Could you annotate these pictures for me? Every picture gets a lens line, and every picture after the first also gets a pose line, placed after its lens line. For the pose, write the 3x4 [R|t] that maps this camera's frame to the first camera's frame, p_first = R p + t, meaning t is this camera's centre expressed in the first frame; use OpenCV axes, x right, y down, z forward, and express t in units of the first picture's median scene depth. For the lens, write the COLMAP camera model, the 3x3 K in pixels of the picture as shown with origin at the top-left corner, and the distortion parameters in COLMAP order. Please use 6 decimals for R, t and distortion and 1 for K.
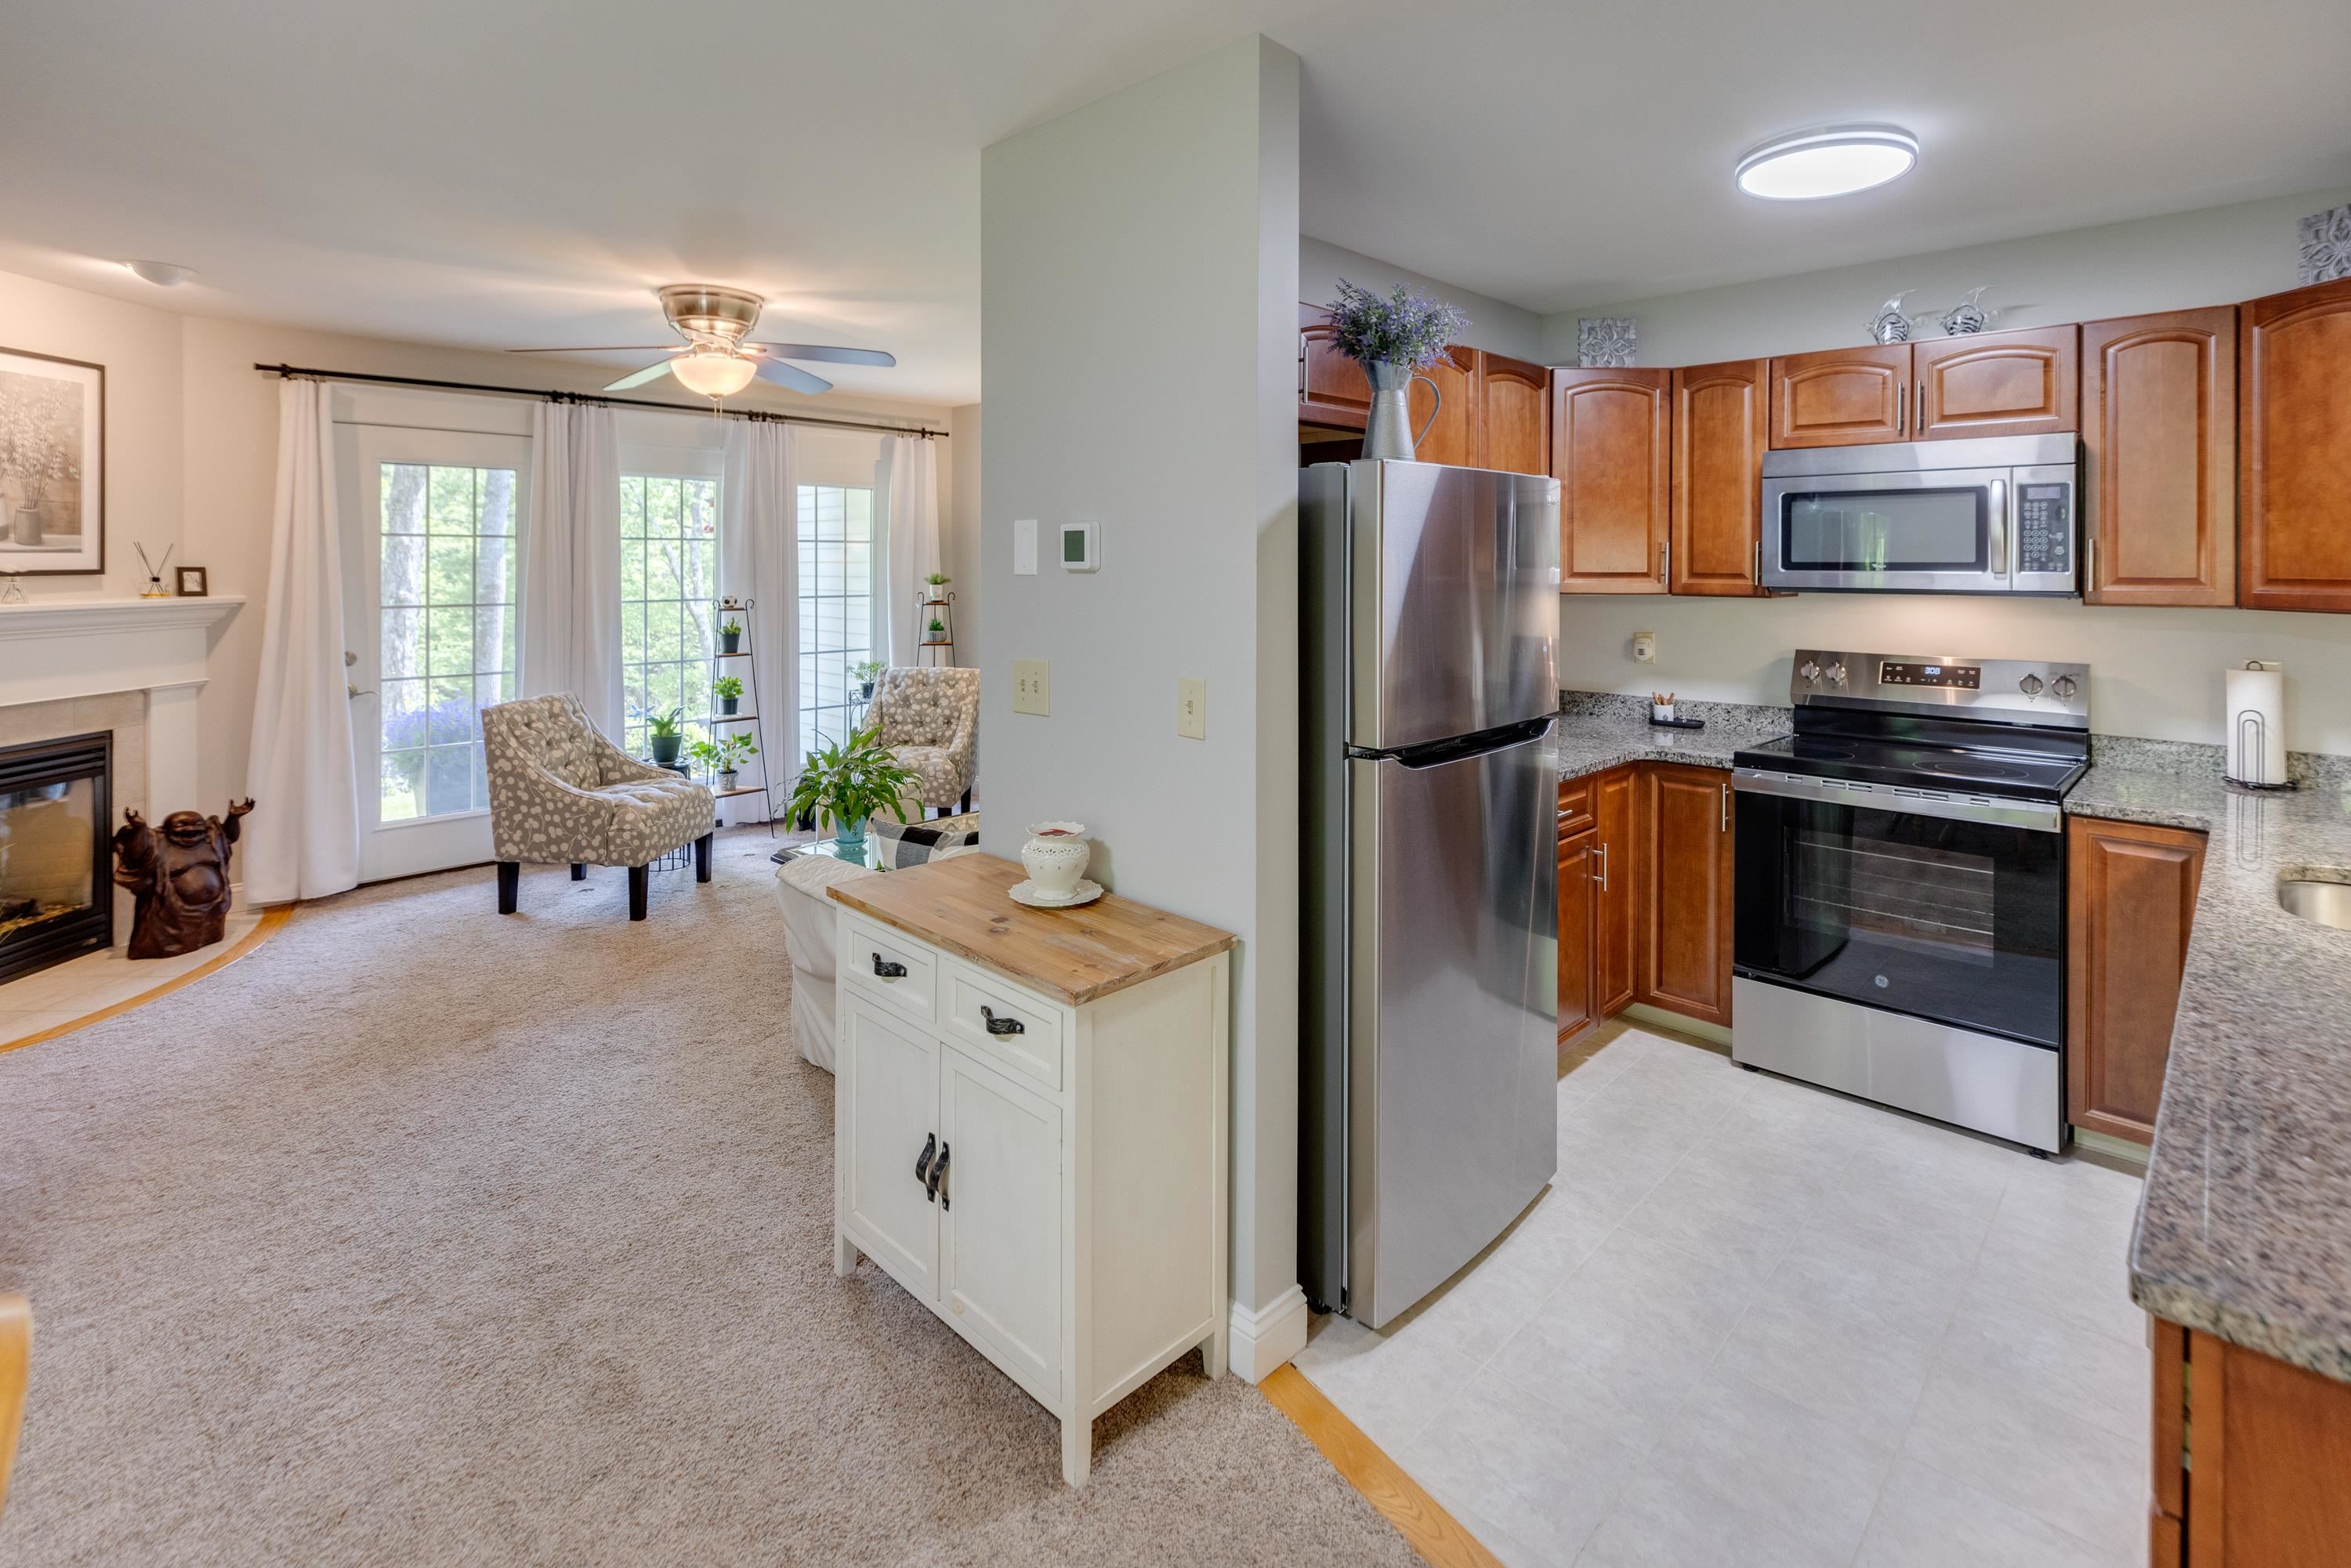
lens RADIAL K [[1128.0, 0, 1190.2], [0, 1128.0, 576.3], [0, 0, 1]] dist [0.005040, -0.000055]
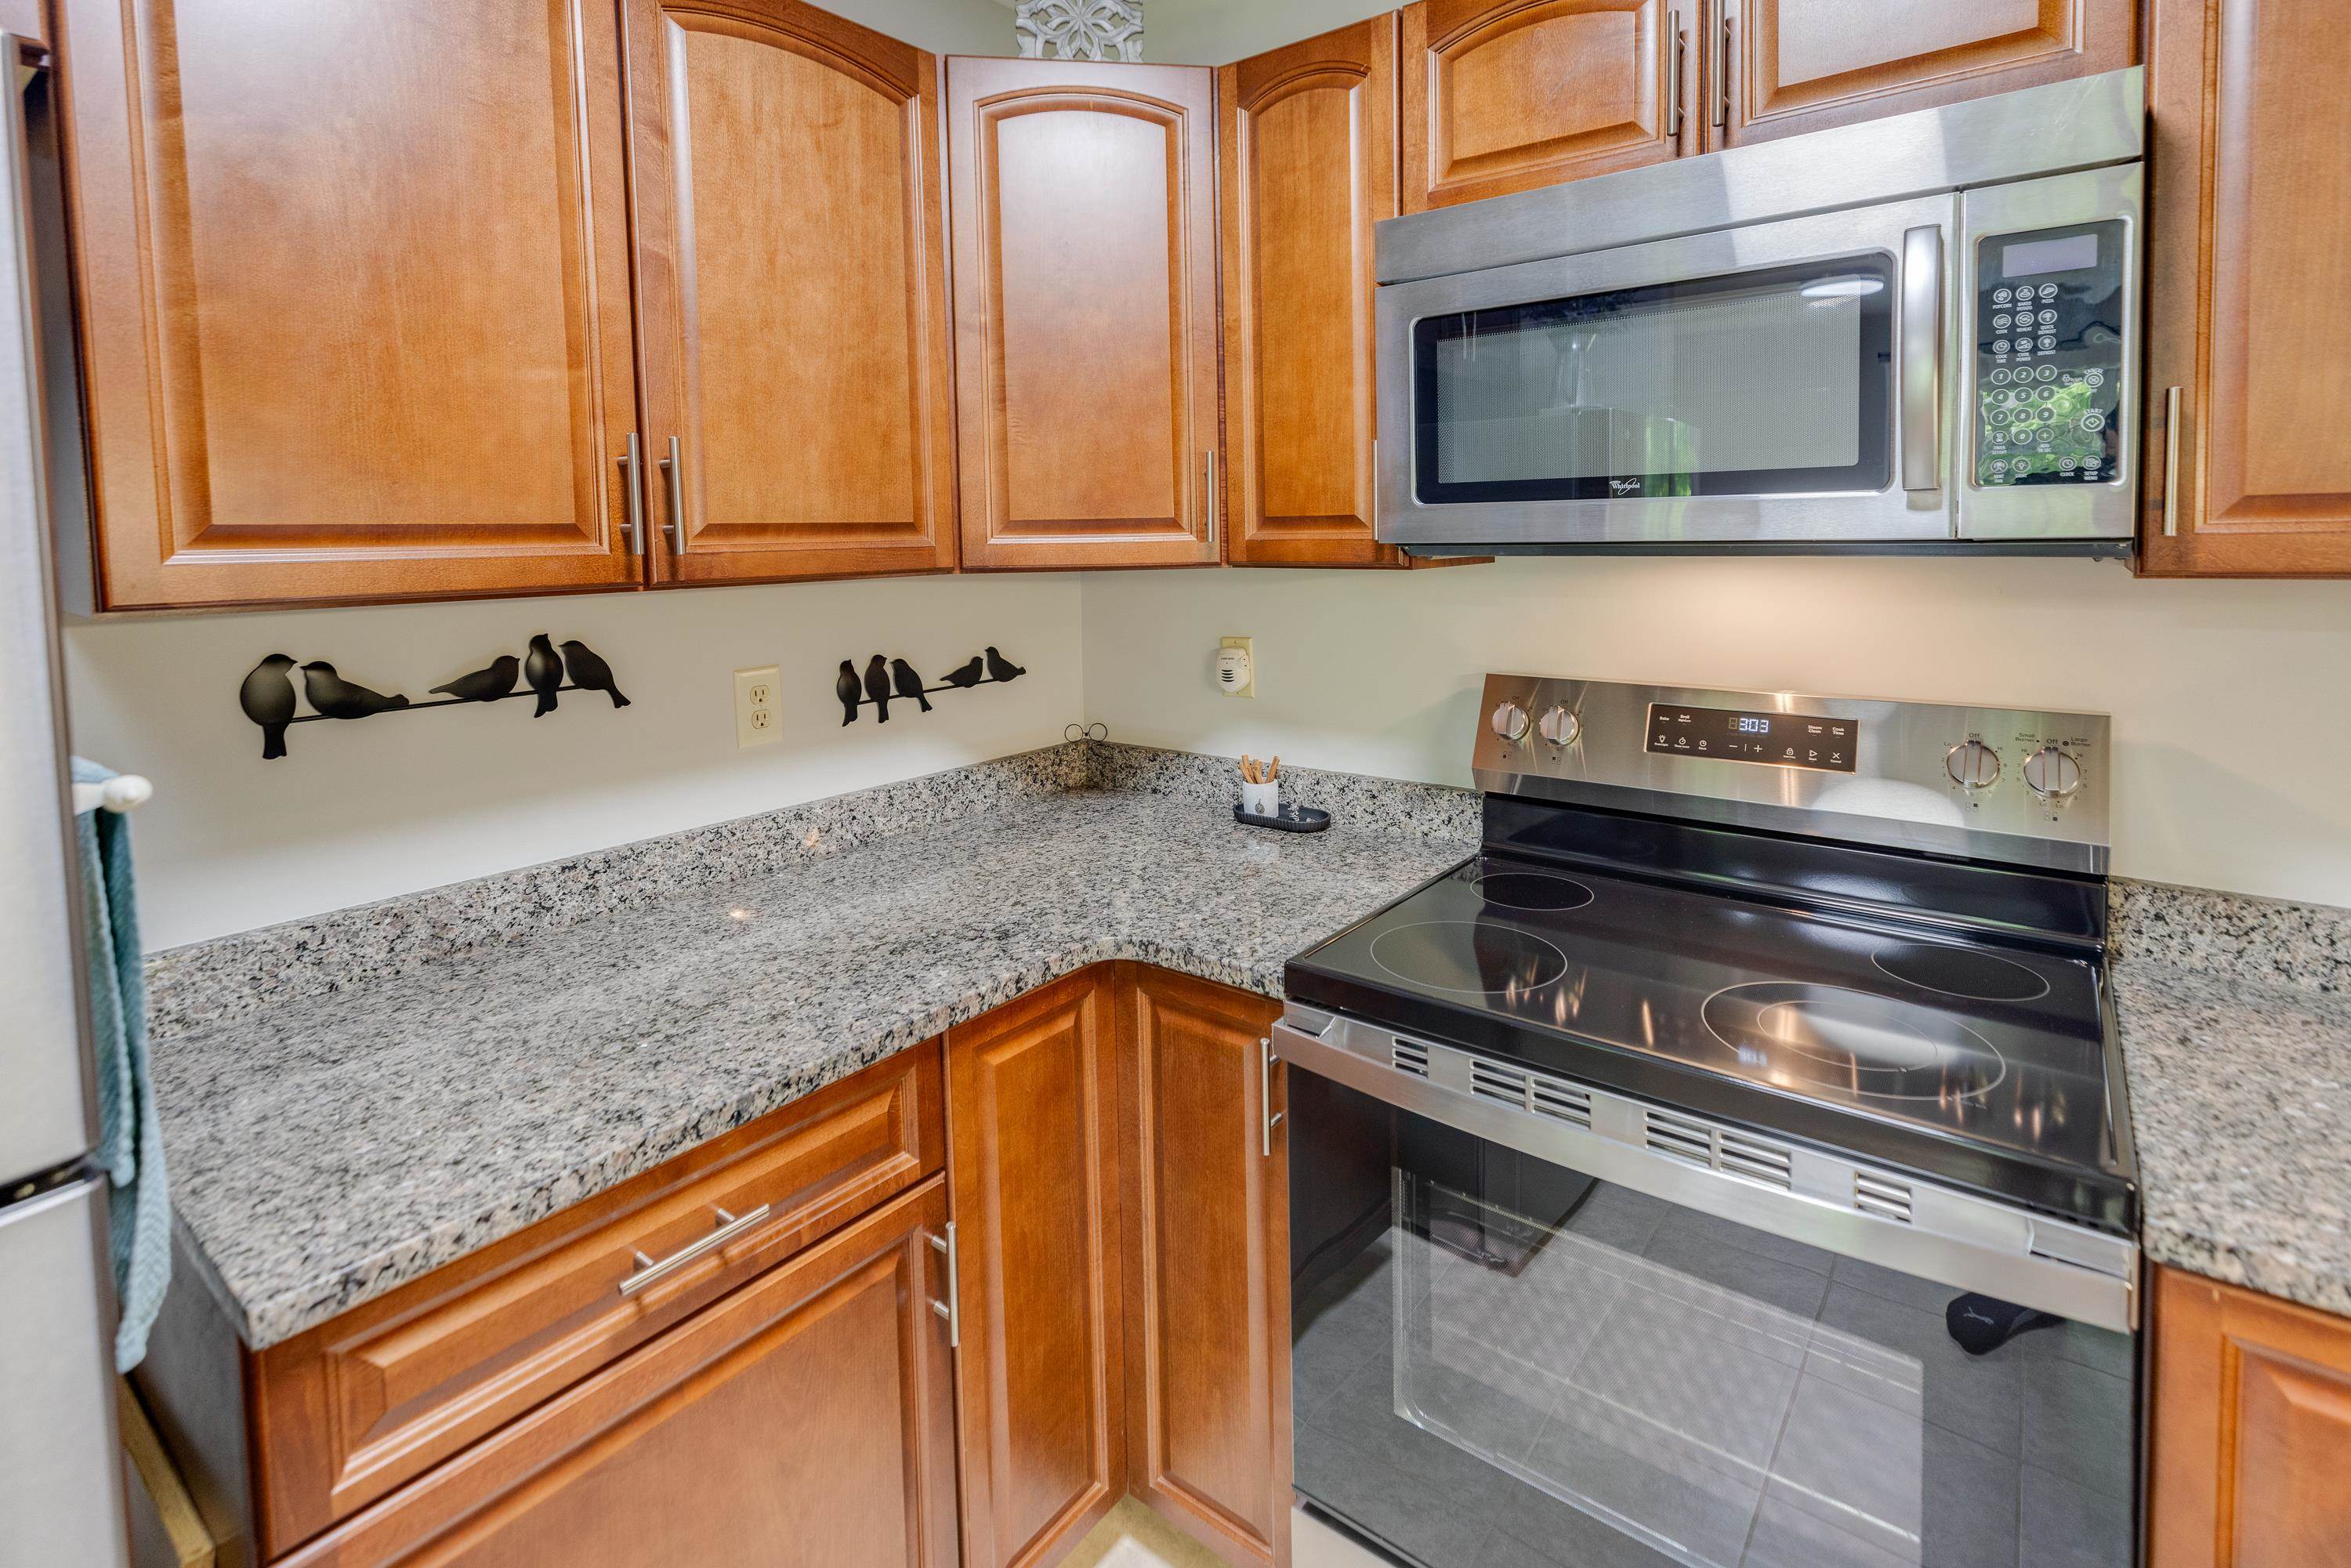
lens RADIAL K [[1110.1, 0, 1199.0], [0, 1110.1, 592.3], [0, 0, 1]] dist [0.002903, 0.000005]
pose [[0.993386, -0.026231, 0.111787, 0.422353], [0.021508, 0.998833, 0.043250, 0.008530], [-0.112791, -0.040560, 0.992791, 0.637674]]
